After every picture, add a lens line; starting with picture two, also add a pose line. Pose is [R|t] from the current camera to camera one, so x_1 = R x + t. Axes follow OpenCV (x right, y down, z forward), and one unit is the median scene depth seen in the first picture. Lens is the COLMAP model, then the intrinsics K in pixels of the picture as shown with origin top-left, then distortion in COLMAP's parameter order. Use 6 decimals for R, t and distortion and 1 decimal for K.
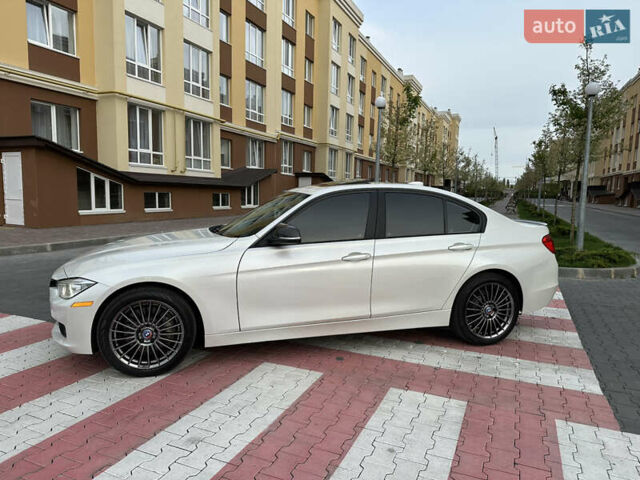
lens RADIAL K [[444.9, 0, 316.0], [0, 444.9, 245.9], [0, 0, 1]] dist [0.084240, -0.125914]
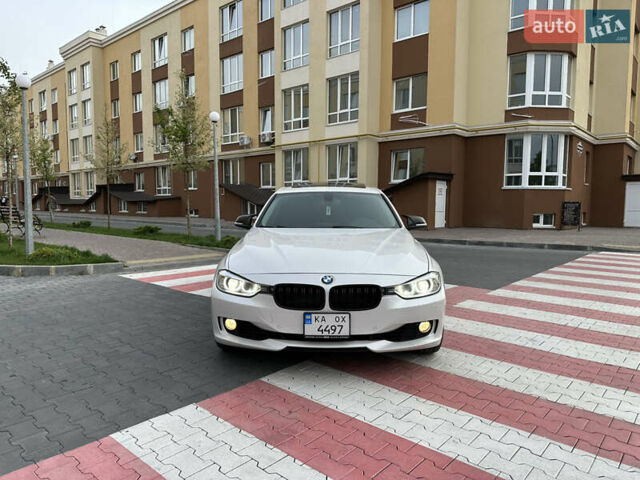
lens RADIAL K [[444.9, 0, 316.0], [0, 444.9, 245.9], [0, 0, 1]] dist [0.084240, -0.125914]
pose [[0.305595, -0.102255, 0.946655, -0.333691], [0.113196, 0.991068, 0.070511, -0.019112], [-0.945409, 0.085610, 0.314440, 0.195894]]
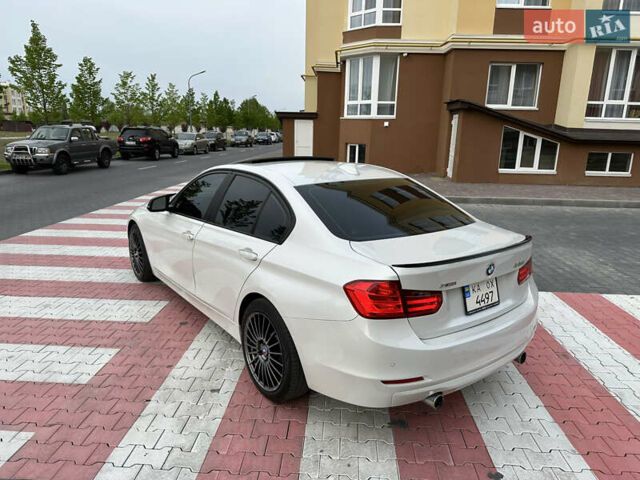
lens RADIAL K [[447.3, 0, 320.7], [0, 447.3, 241.0], [0, 0, 1]] dist [0.063145, -0.089455]
pose [[0.356309, 0.211298, -0.910163, 0.276421], [-0.124809, 0.976129, 0.177752, -0.044582], [0.925995, 0.050262, 0.374175, 0.215292]]
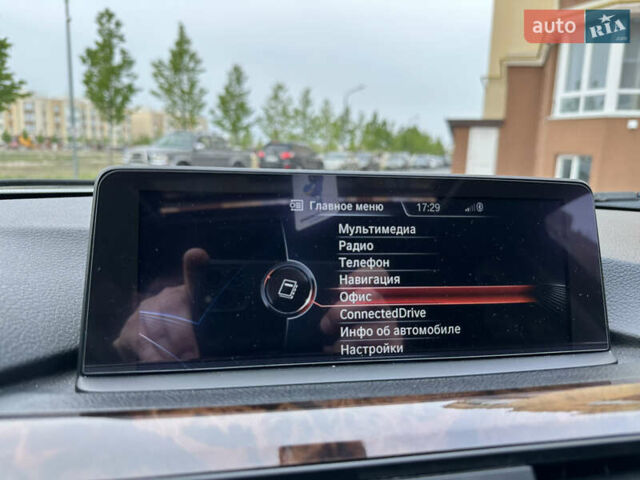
lens RADIAL K [[465.8, 0, 317.8], [0, 465.8, 239.0], [0, 0, 1]] dist [-0.018106, -0.005072]
pose [[0.025509, 0.157482, -0.987192, -0.027912], [-0.151245, 0.976754, 0.151909, -0.012989], [0.988167, 0.145433, 0.048735, 0.281264]]
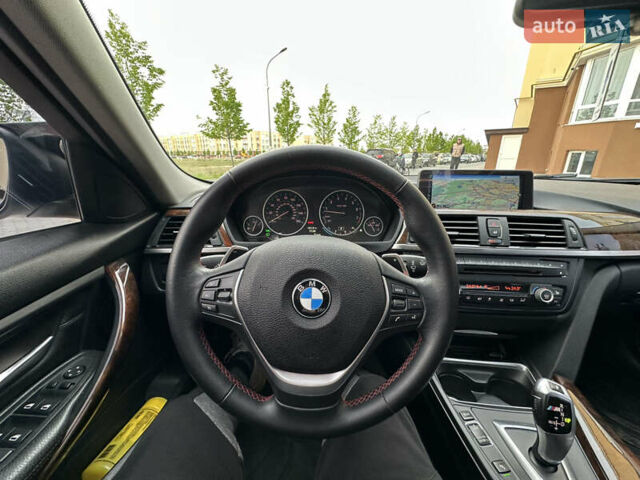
lens RADIAL K [[255.0, 0, 319.1], [0, 255.0, 239.2], [0, 0, 1]] dist [-0.000138, -0.000034]
pose [[-0.253059, 0.279681, -0.926142, 0.002148], [-0.118358, 0.941161, 0.316557, -0.012642], [0.960184, 0.189724, -0.205066, 0.270532]]
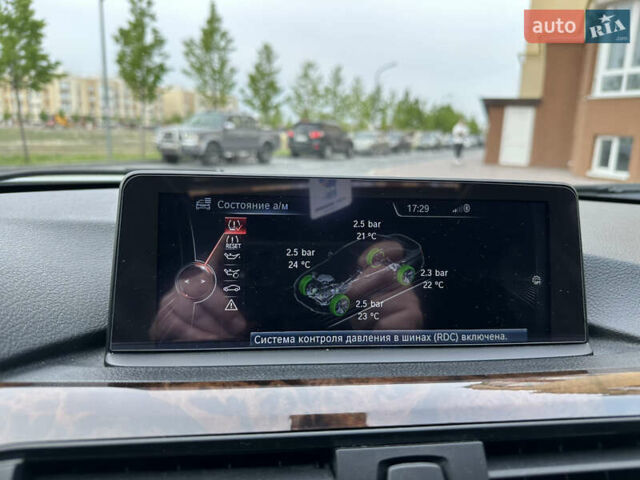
lens RADIAL K [[467.0, 0, 319.9], [0, 467.0, 237.9], [0, 0, 1]] dist [-0.020755, -0.002345]
pose [[-0.033515, 0.197040, -0.979822, -0.026295], [-0.154218, 0.967612, 0.199859, -0.014023], [0.987468, 0.157804, -0.002042, 0.282181]]
